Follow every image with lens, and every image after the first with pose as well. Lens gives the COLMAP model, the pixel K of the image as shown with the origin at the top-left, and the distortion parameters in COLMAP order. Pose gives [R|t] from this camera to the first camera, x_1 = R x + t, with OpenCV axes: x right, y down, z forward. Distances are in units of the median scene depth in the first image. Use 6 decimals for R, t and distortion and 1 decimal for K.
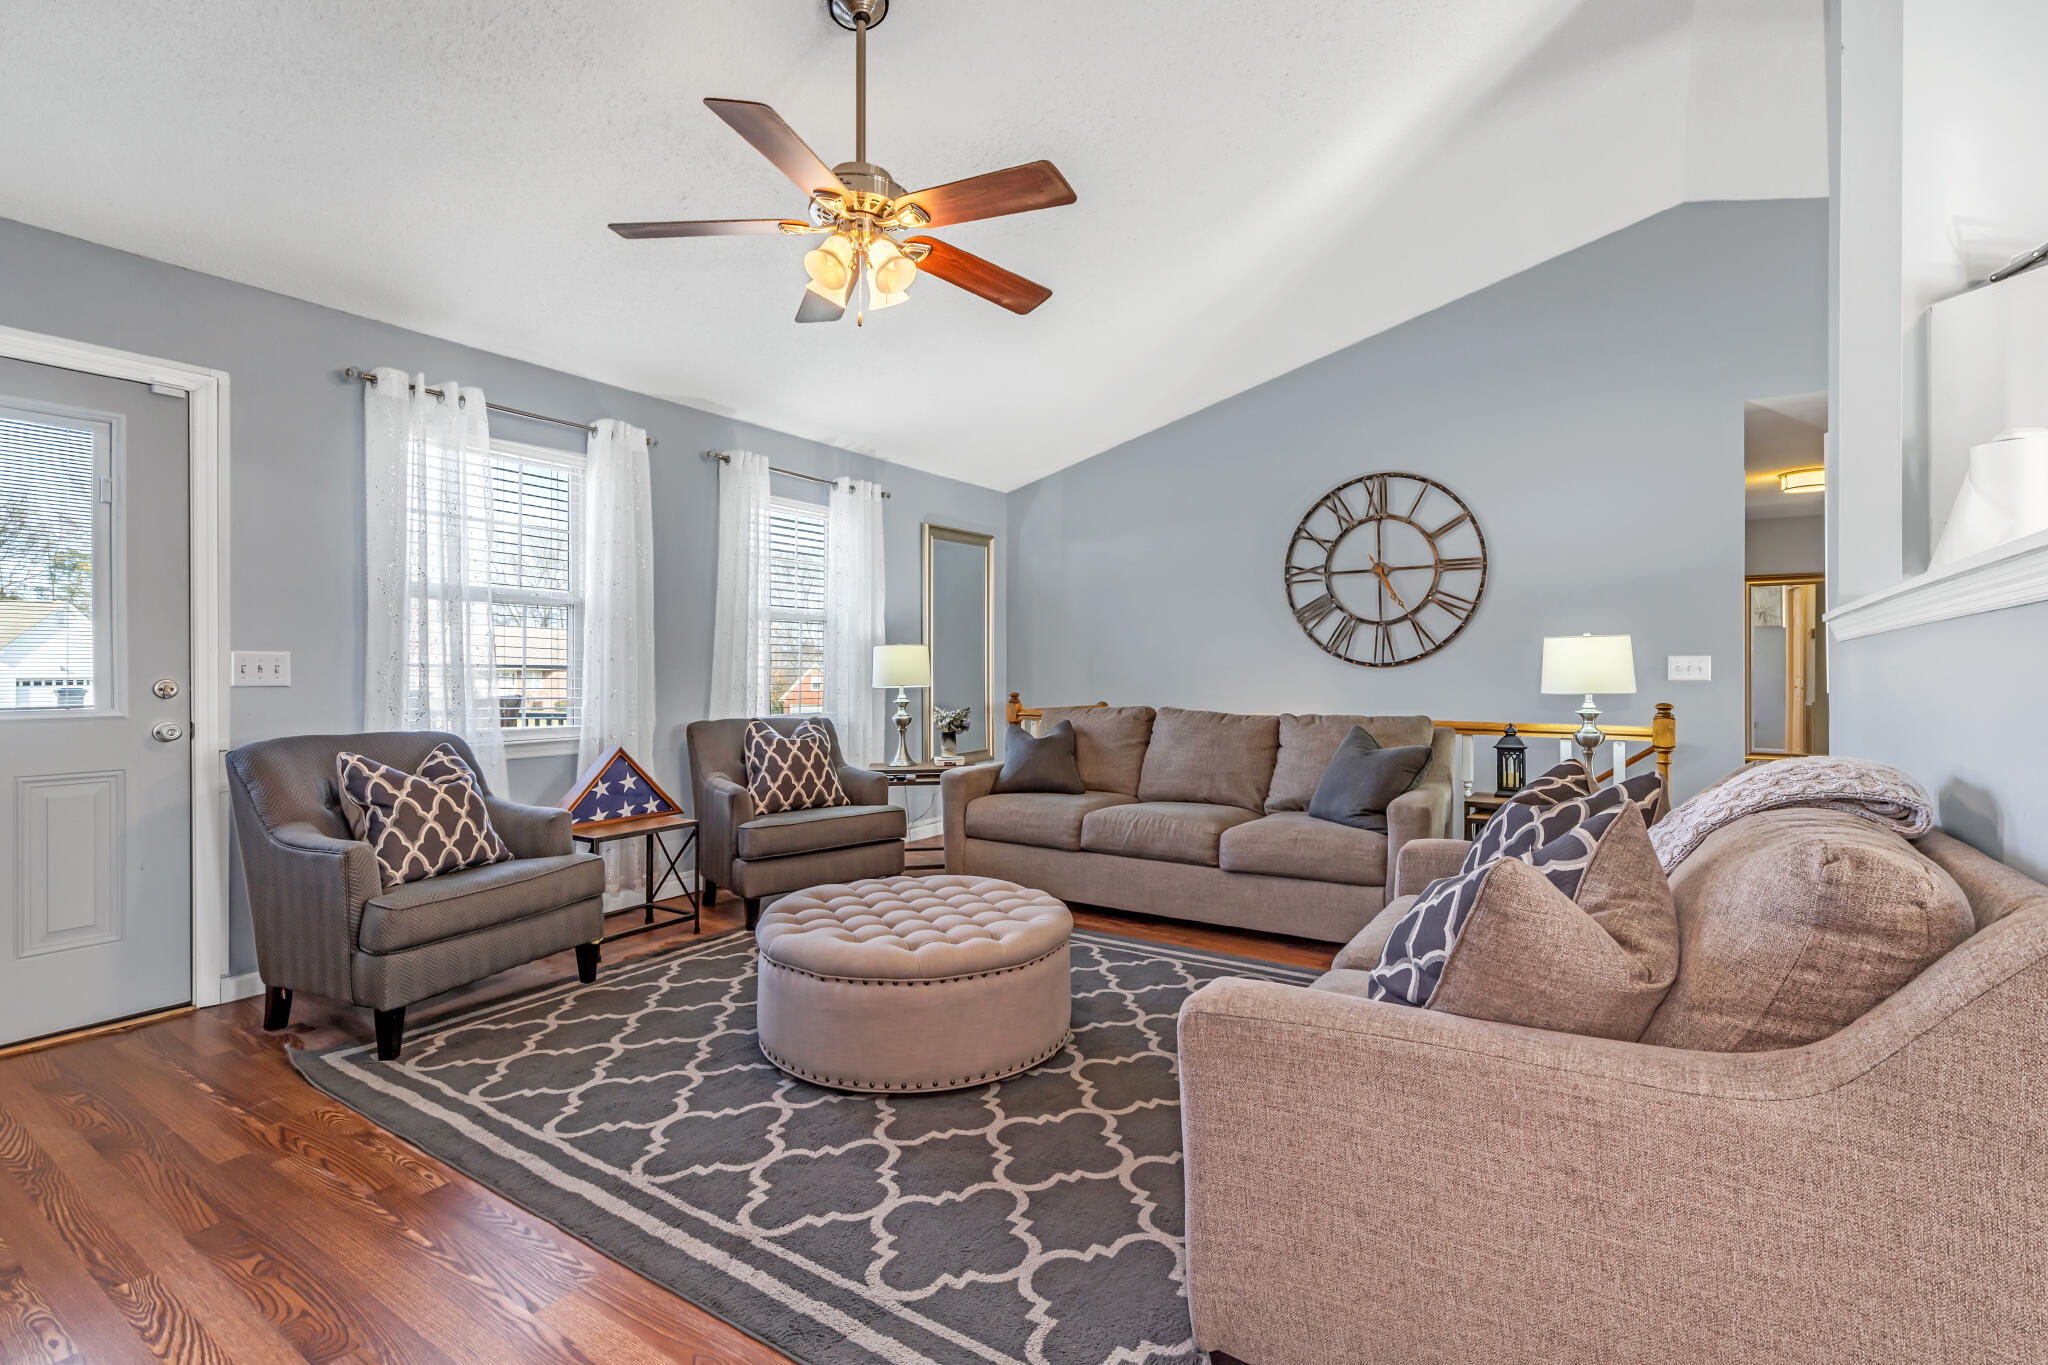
lens RADIAL K [[932.3, 0, 1031.4], [0, 932.3, 675.0], [0, 0, 1]] dist [0.000609, -0.001416]
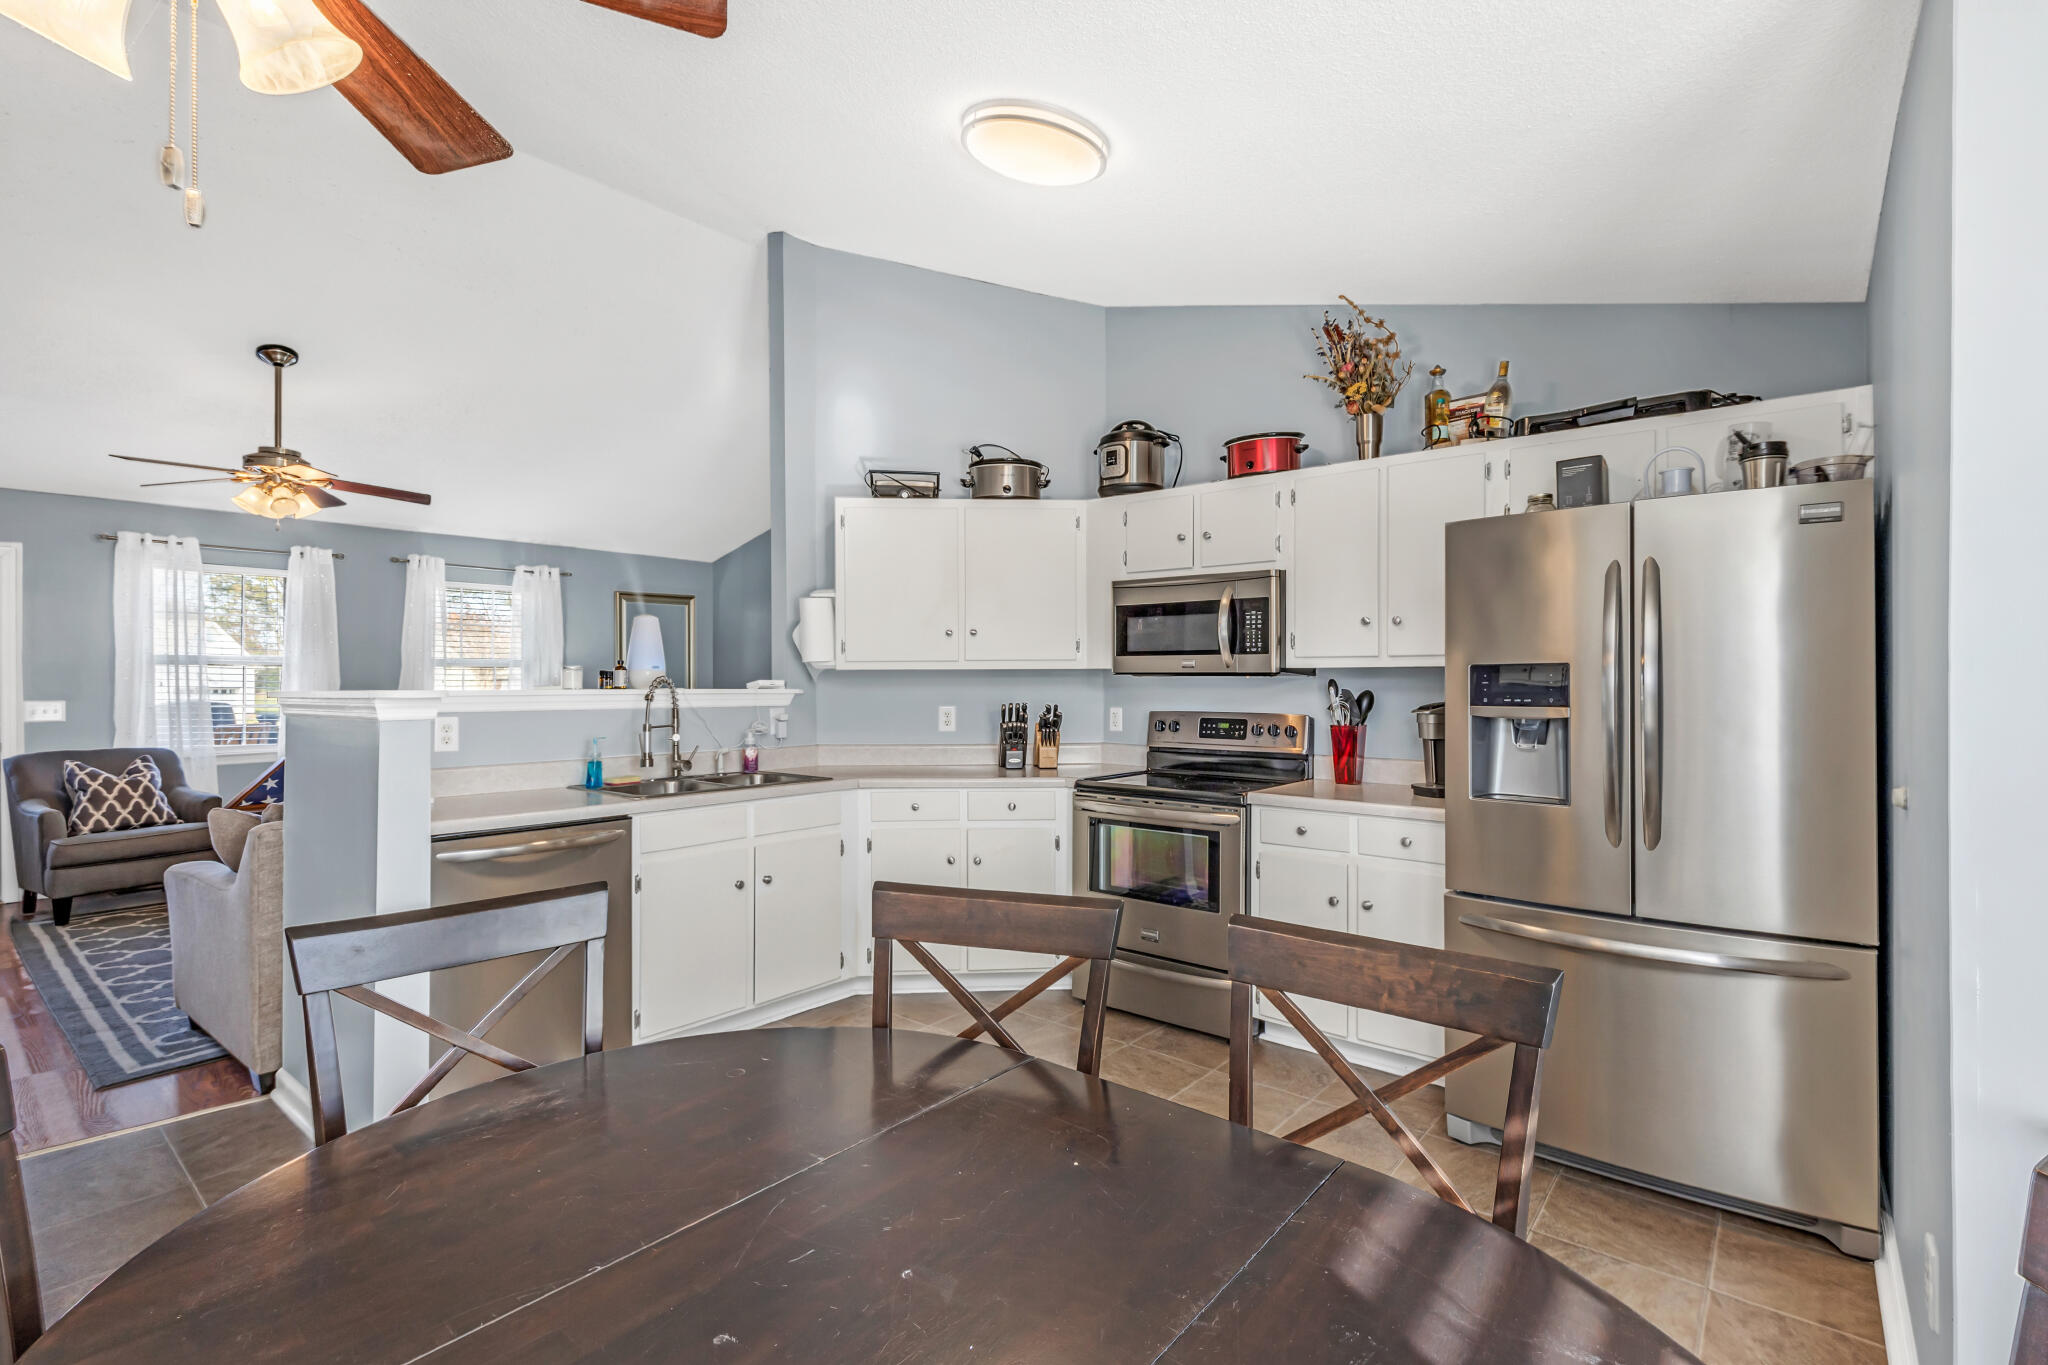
lens RADIAL K [[932.3, 0, 1022.9], [0, 932.3, 677.7], [0, 0, 1]] dist [0.000609, -0.001416]
pose [[0.995735, -0.002935, -0.092213, 1.147002], [0.002594, 0.999989, -0.003813, -0.058541], [0.092223, 0.003558, 0.995732, -0.556754]]
